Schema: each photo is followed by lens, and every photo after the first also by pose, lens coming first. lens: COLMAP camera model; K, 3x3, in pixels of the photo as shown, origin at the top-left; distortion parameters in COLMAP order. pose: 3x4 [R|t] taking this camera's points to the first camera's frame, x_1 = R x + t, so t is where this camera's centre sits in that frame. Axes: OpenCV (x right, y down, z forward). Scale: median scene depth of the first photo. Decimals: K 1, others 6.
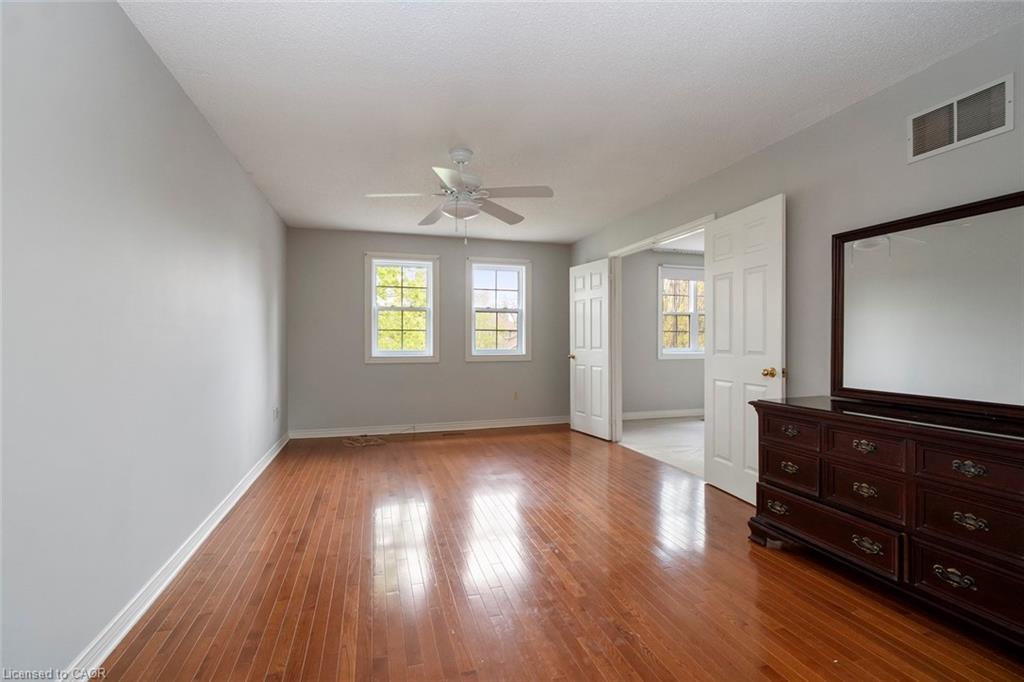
lens RADIAL K [[453.0, 0, 507.3], [0, 453.0, 340.3], [0, 0, 1]] dist [-0.003243, 0.000073]
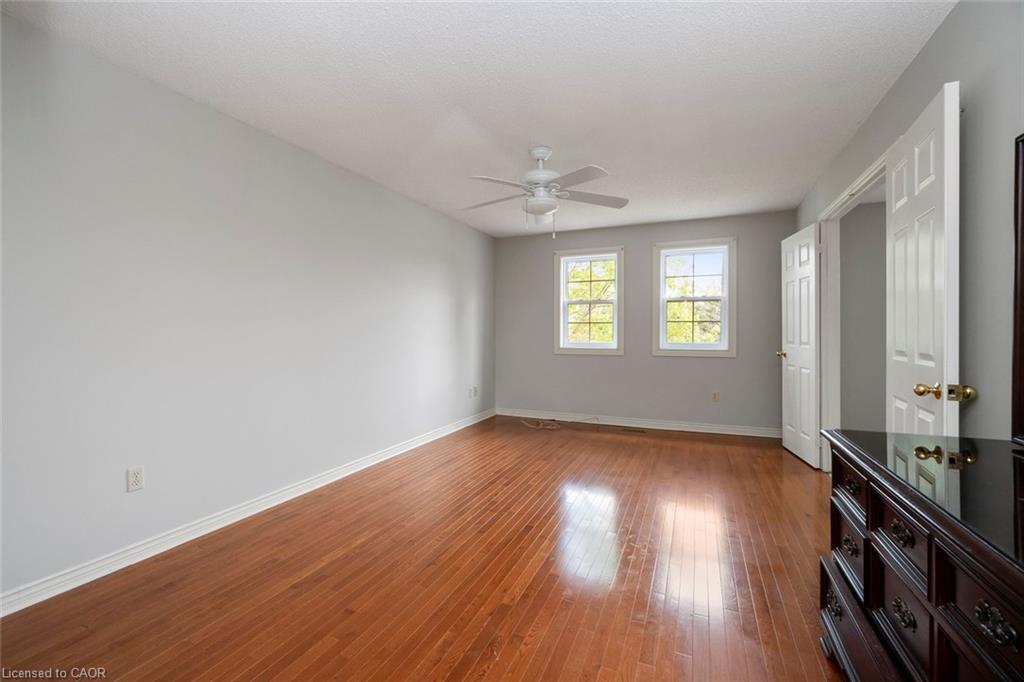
lens RADIAL K [[445.6, 0, 506.4], [0, 445.6, 334.0], [0, 0, 1]] dist [0.009979, 0.000083]
pose [[0.767053, 0.005041, -0.641564, 0.274327], [-0.002213, 0.999984, 0.005211, -0.001817], [0.641580, -0.002577, 0.767052, 0.099923]]
